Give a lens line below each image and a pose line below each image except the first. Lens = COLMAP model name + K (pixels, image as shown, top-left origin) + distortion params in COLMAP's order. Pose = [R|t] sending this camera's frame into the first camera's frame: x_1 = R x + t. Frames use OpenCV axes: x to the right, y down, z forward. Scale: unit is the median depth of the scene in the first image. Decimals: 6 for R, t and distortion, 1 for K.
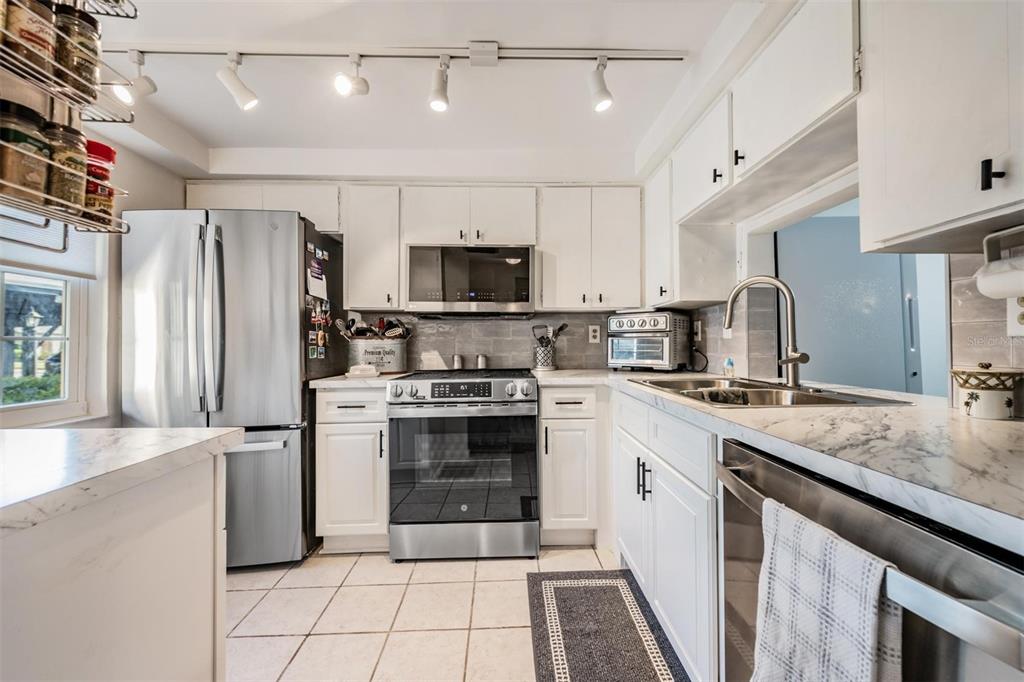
lens RADIAL K [[400.2, 0, 512.0], [0, 400.2, 341.0], [0, 0, 1]] dist [0.000873, -0.000122]
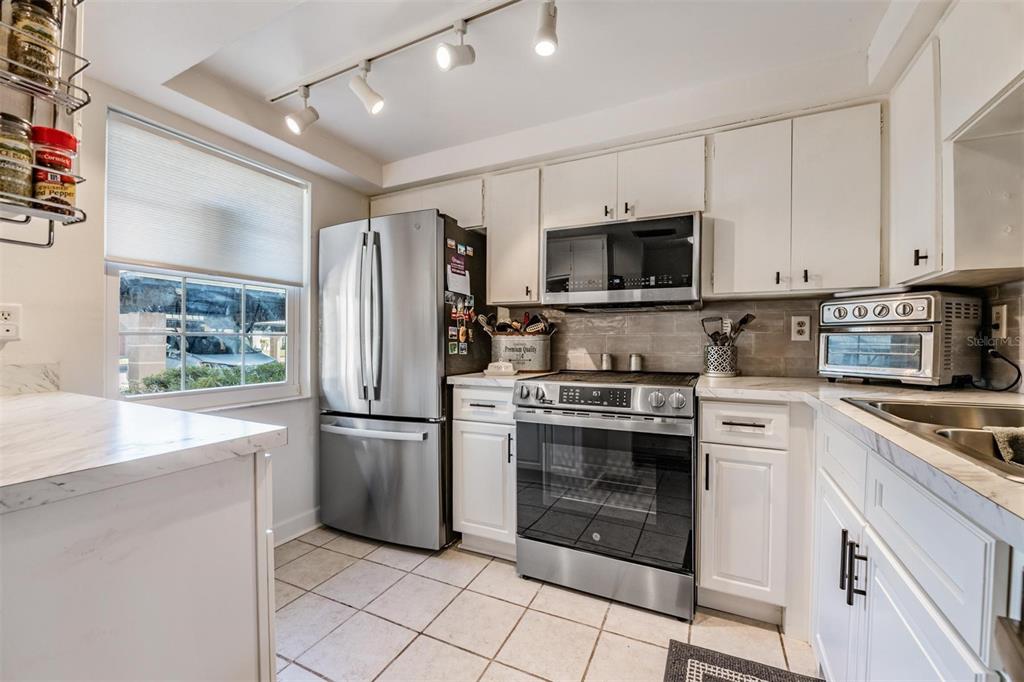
lens RADIAL K [[404.7, 0, 513.0], [0, 404.7, 345.5], [0, 0, 1]] dist [-0.015891, -0.000582]
pose [[0.888854, 0.012410, -0.458022, 0.098765], [-0.003215, 0.999777, 0.020850, 0.000009], [0.458179, -0.017060, 0.888696, 0.164232]]
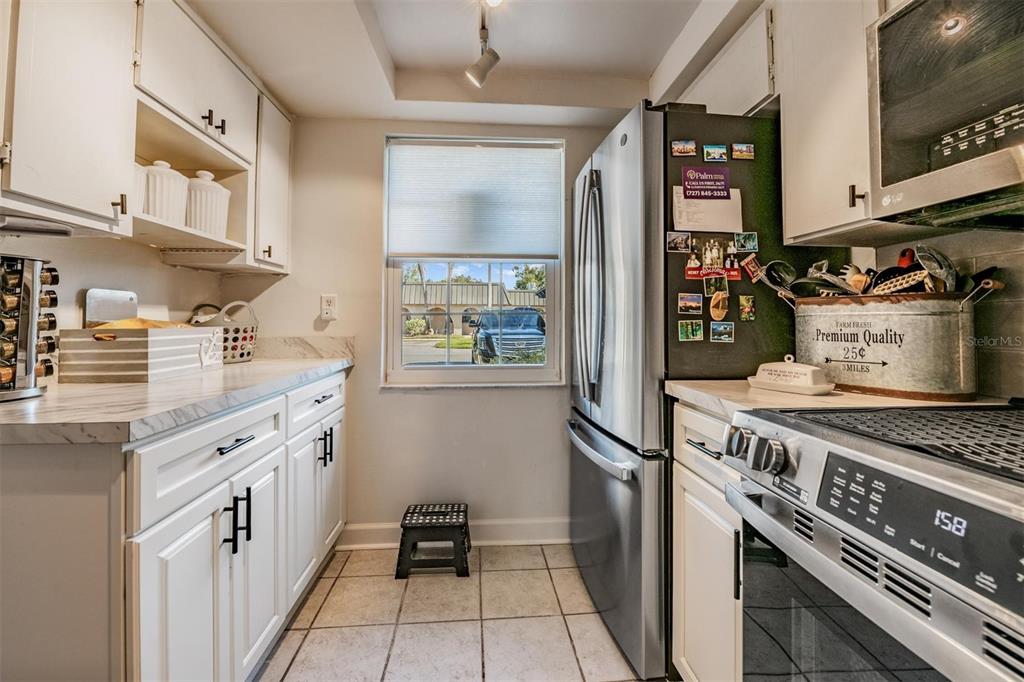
lens RADIAL K [[413.7, 0, 508.2], [0, 413.7, 312.4], [0, 0, 1]] dist [-0.009836, -0.000099]
pose [[0.049146, -0.016498, -0.998655, 0.070653], [0.009339, 0.999827, -0.016058, 0.009045], [0.998748, -0.008537, 0.049292, 0.701945]]
